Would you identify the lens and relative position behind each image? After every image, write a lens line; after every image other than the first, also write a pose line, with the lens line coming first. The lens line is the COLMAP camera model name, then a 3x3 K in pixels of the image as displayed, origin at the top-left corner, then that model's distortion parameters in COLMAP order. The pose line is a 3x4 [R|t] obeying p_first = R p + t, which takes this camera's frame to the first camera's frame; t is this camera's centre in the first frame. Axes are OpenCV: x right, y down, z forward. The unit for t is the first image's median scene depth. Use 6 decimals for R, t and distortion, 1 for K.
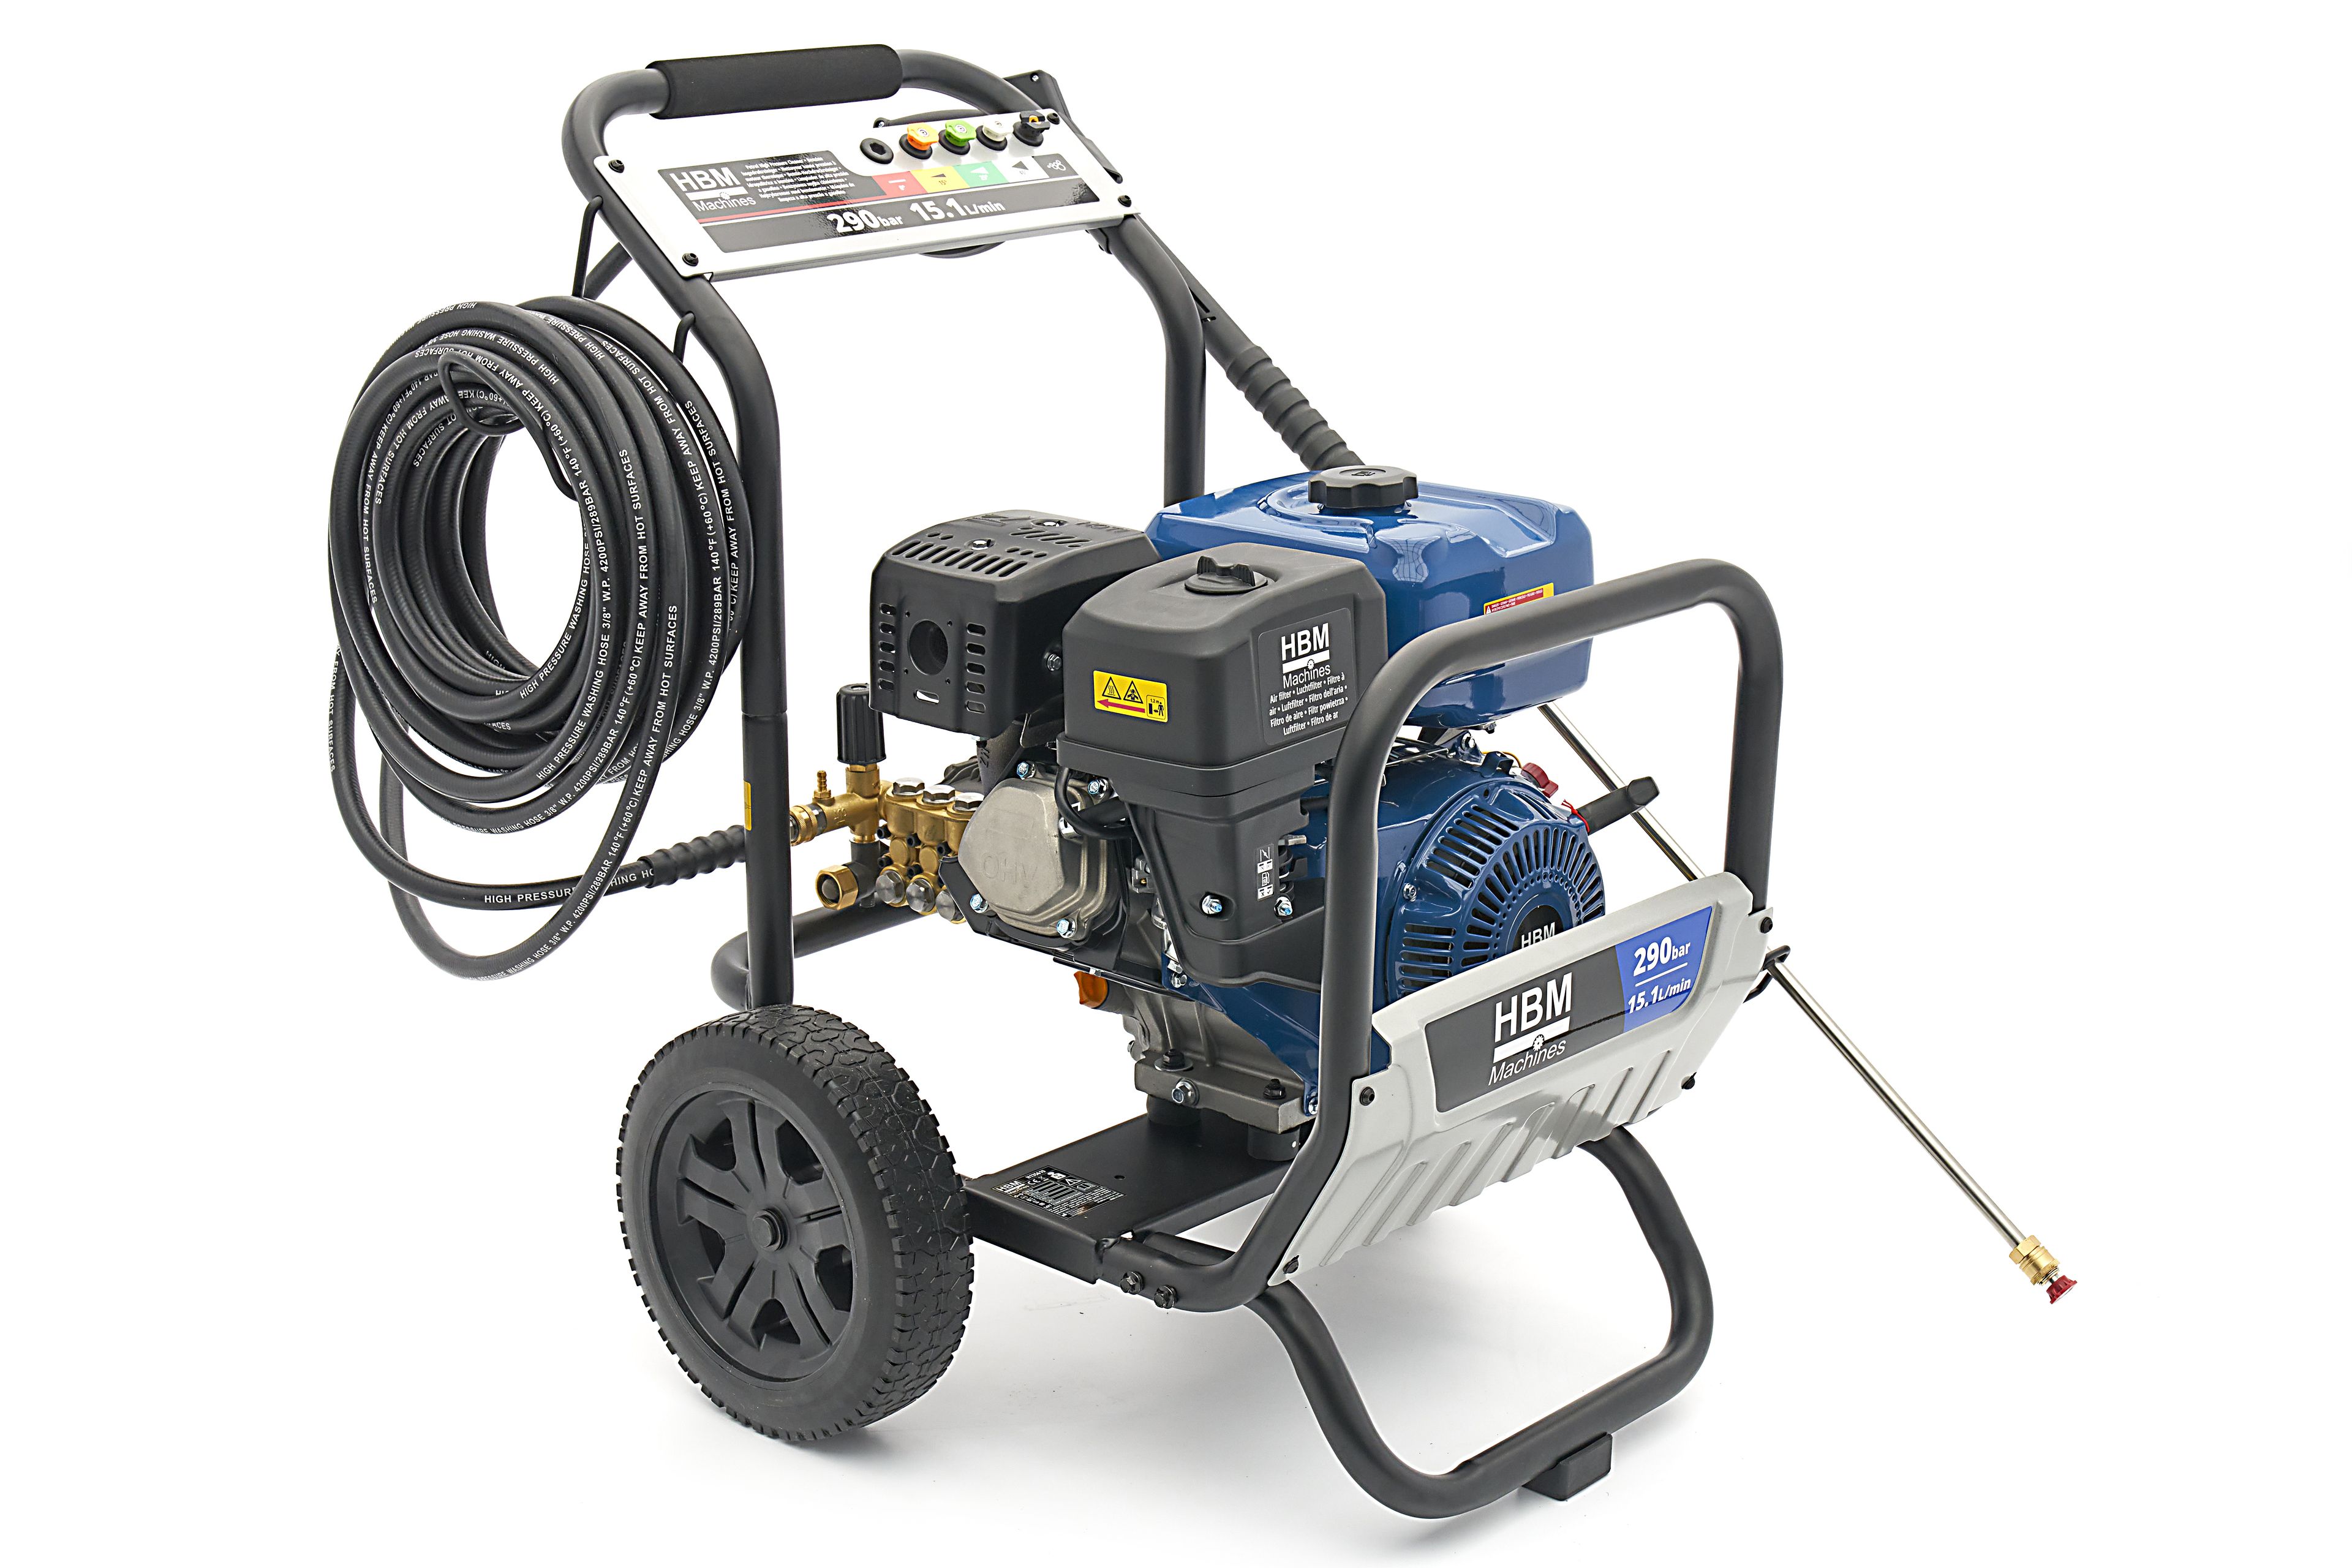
lens RADIAL K [[3558.4, 0, 1200.6], [0, 3558.4, 794.3], [0, 0, 1]] dist [-0.054317, 0.000000]
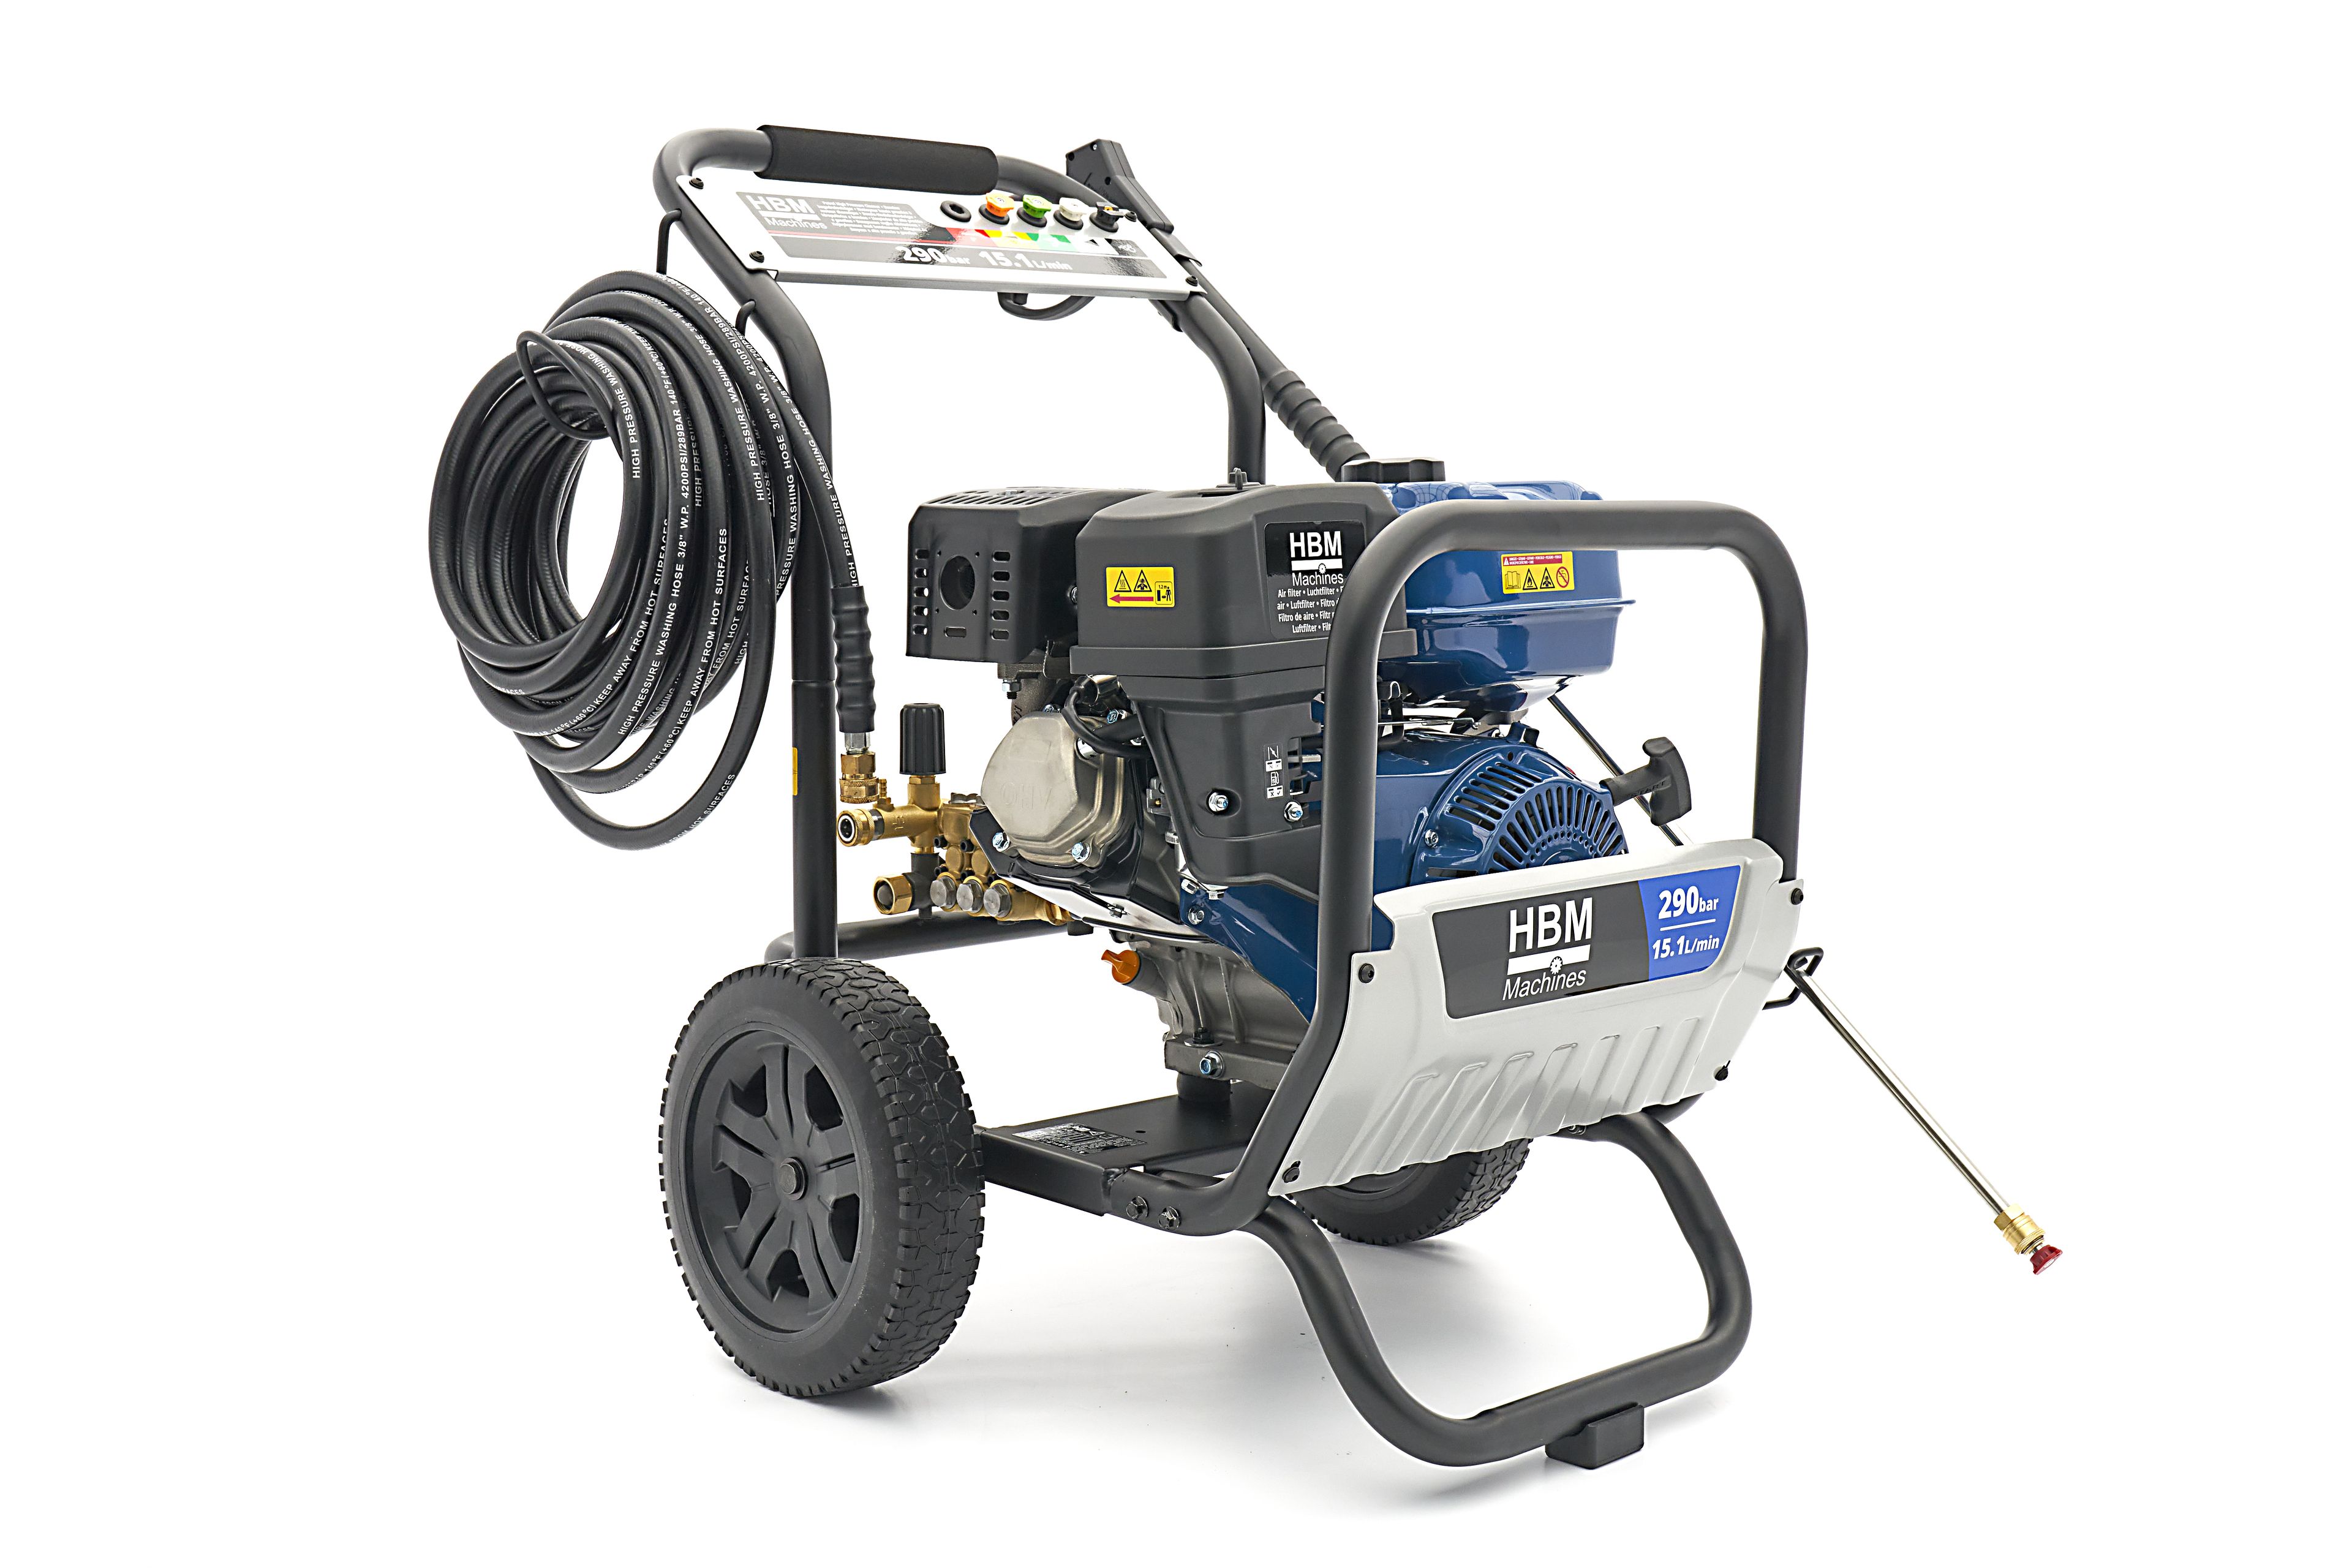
lens RADIAL K [[2799.2, 0, 1114.5], [0, 2799.2, 805.8], [0, 0, 1]] dist [-0.026065, 0.000000]
pose [[0.994869, 0.007423, -0.100895, 0.048998], [-0.024694, 0.984957, -0.171028, 0.153399], [0.098108, 0.172642, 0.980087, 0.218551]]
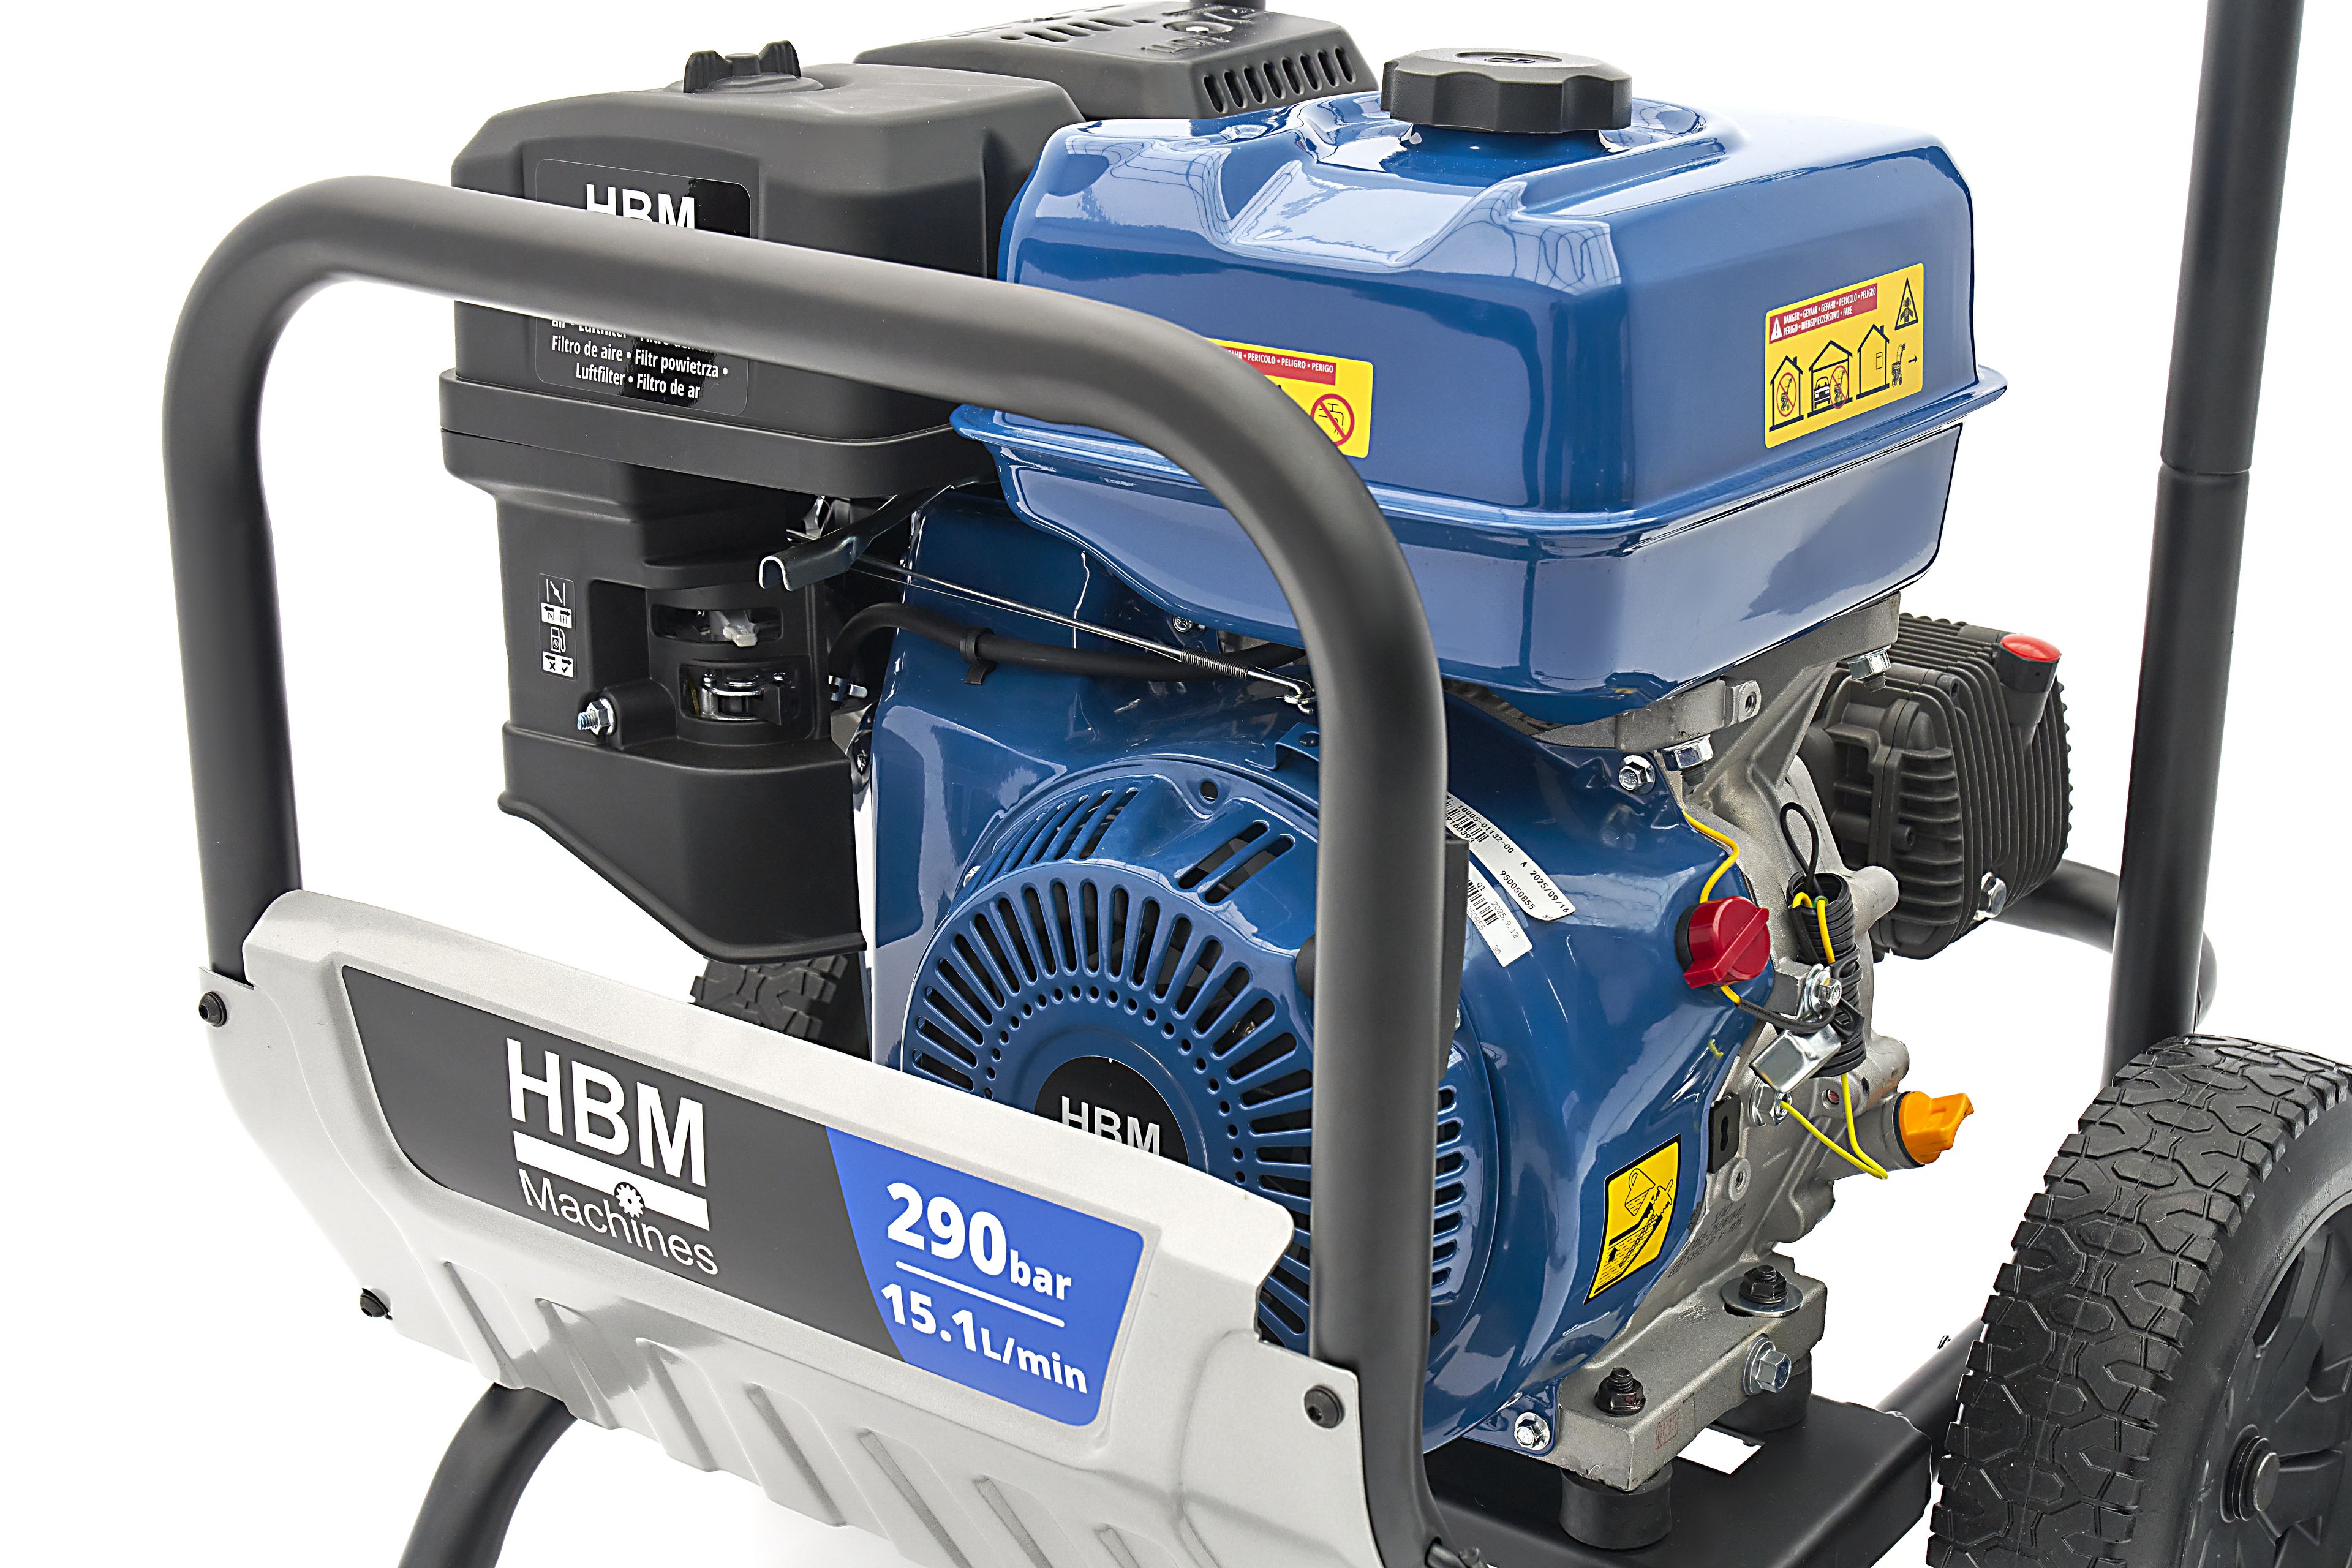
lens RADIAL K [[3852.5, 0, 1120.9], [0, 3852.5, 782.2], [0, 0, 1]] dist [-0.038515, 0.000000]
pose [[0.076495, 0.318279, -0.944906, 0.526394], [-0.290644, 0.913644, 0.284220, -0.132562], [0.953769, 0.252889, 0.162395, 0.921434]]
